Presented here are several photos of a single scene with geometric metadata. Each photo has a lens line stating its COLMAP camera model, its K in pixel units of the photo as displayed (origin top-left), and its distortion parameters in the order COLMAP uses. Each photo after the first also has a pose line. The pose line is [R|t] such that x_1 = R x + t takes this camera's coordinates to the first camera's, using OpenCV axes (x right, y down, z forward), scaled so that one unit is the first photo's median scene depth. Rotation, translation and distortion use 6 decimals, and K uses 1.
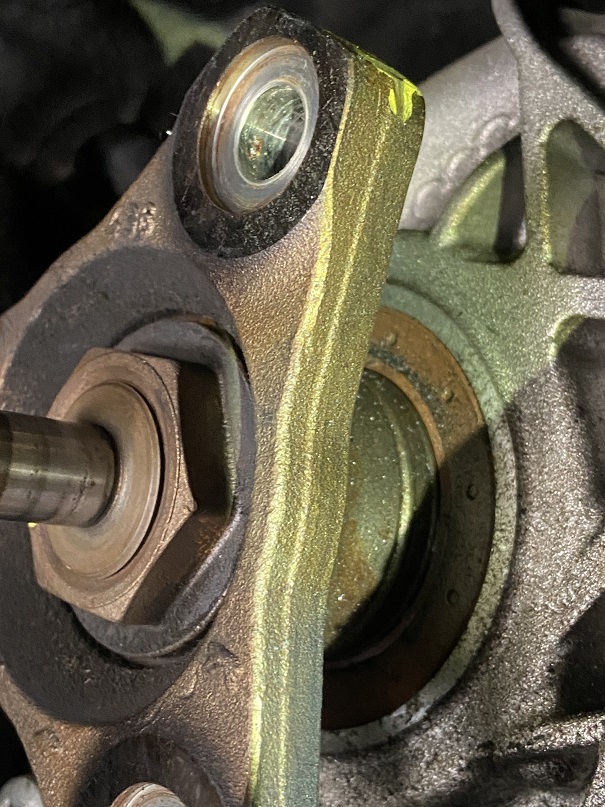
lens RADIAL K [[1156.3, 0, 302.5], [0, 1156.3, 403.5], [0, 0, 1]] dist [0.116925, -0.098654]
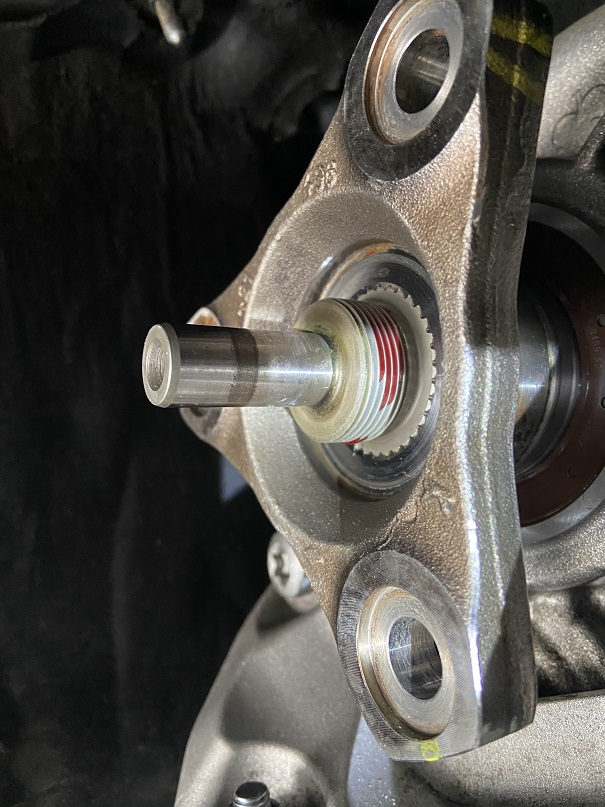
lens RADIAL K [[627.8, 0, 302.5], [0, 627.8, 403.5], [0, 0, 1]] dist [-0.010984, -0.005281]
pose [[0.973367, -0.118449, -0.196280, -0.065356], [0.137163, 0.986927, 0.084623, 0.044428], [0.183690, -0.109292, 0.976890, 0.307061]]
